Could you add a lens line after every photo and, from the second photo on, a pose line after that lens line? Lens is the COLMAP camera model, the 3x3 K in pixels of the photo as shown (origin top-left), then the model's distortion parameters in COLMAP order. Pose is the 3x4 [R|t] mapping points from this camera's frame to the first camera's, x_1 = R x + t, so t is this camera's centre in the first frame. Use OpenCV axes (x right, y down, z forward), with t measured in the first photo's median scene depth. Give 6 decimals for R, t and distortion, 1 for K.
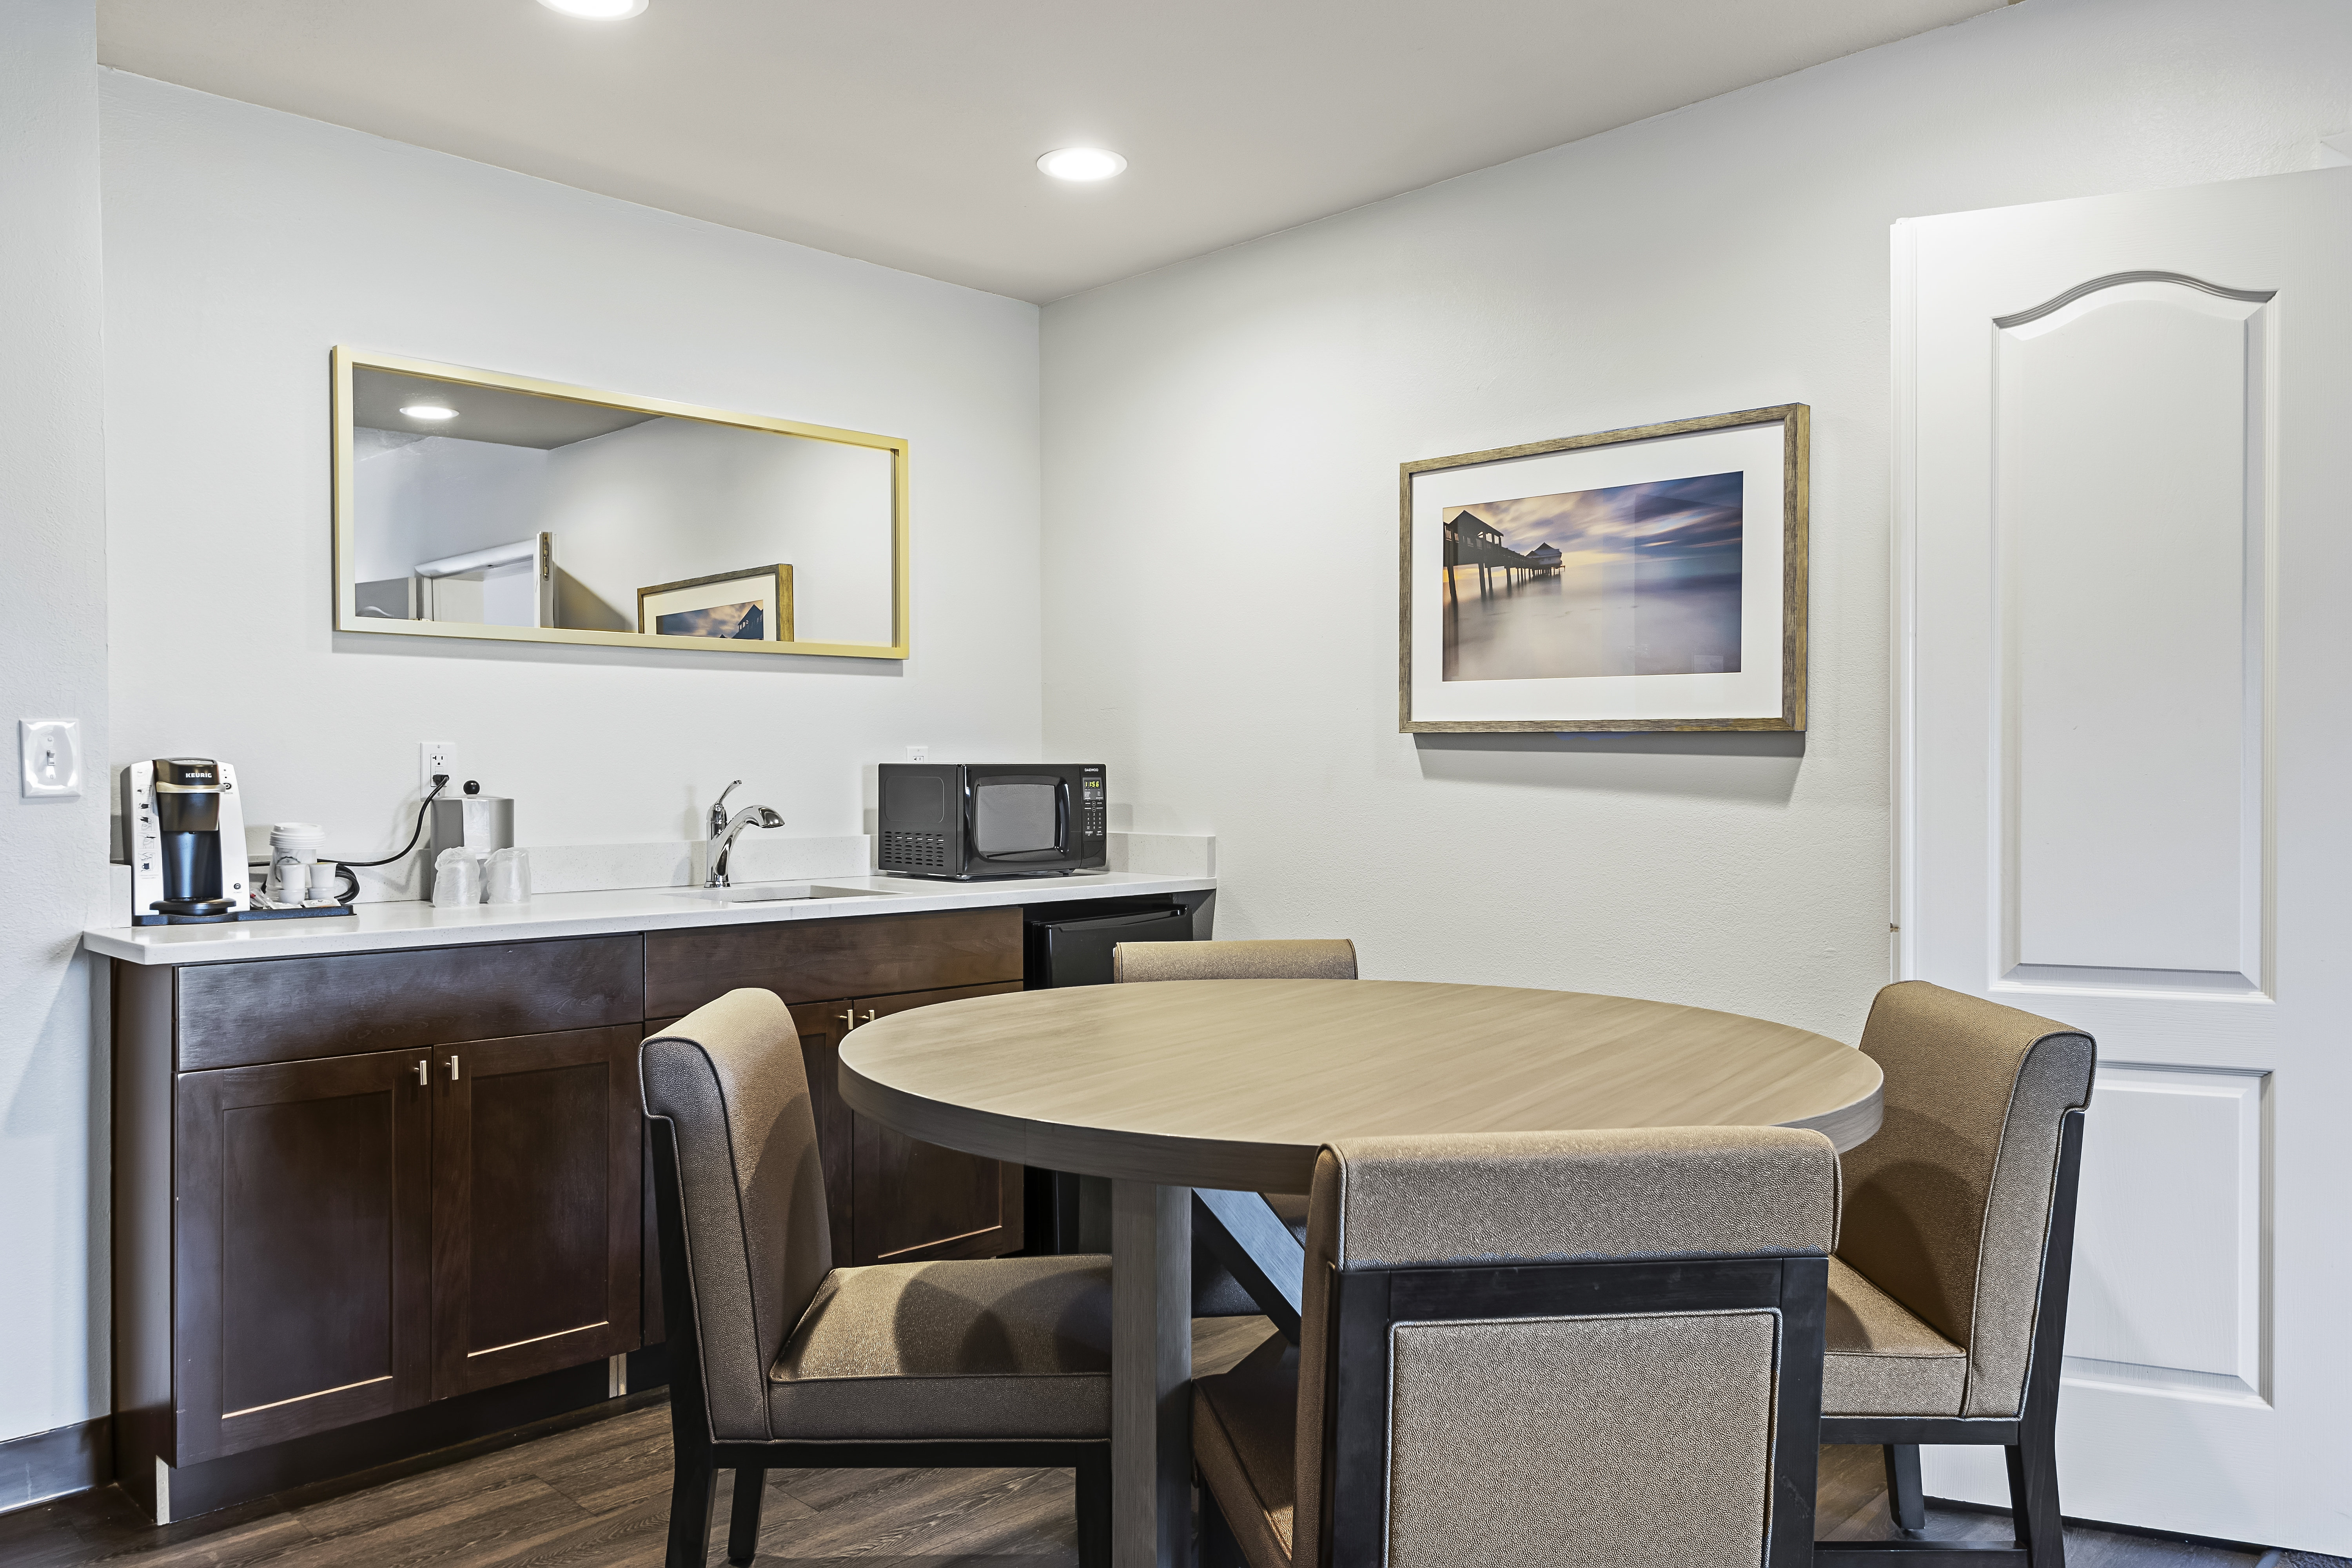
lens RADIAL K [[1748.4, 0, 1176.0], [0, 1748.4, 784.0], [0, 0, 1]] dist [-0.006390, -0.005669]
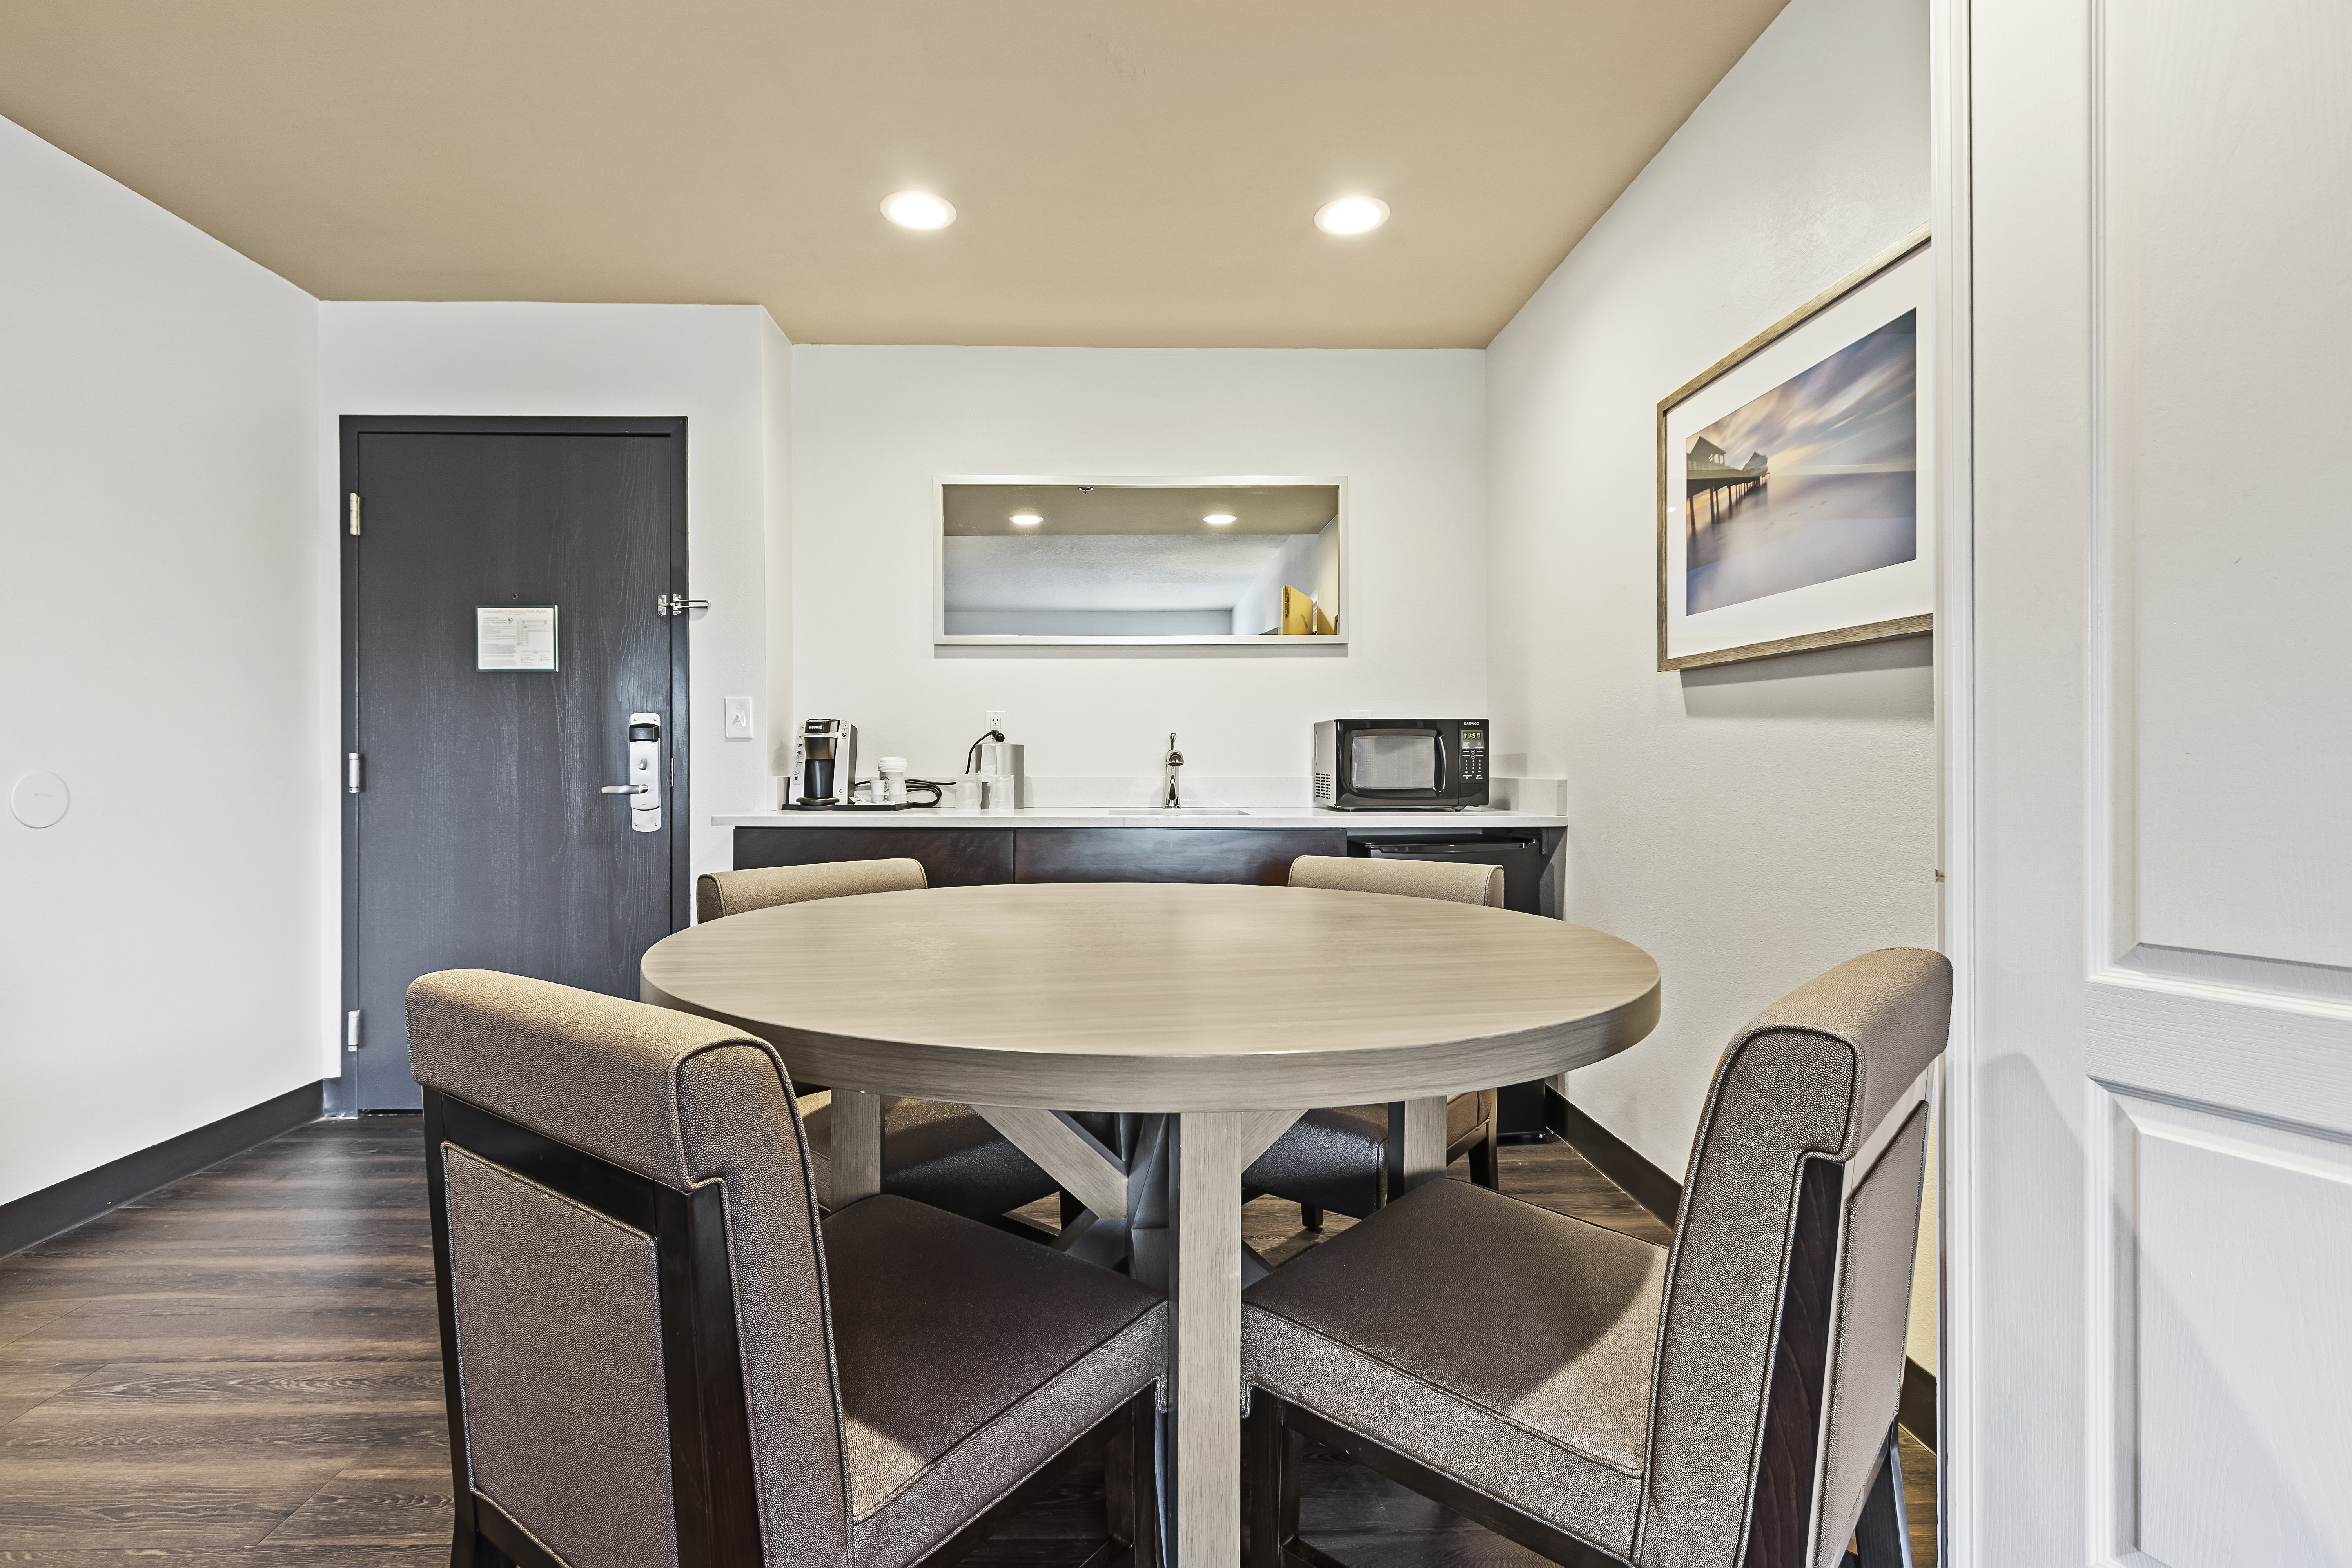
lens RADIAL K [[1128.2, 0, 1176.0], [0, 1128.2, 784.0], [0, 0, 1]] dist [-0.001879, -0.000269]
pose [[0.700215, 0.008213, -0.713885, 0.418817], [-0.006839, 0.999965, 0.004796, 0.035823], [0.713899, 0.001524, 0.700247, 0.364881]]
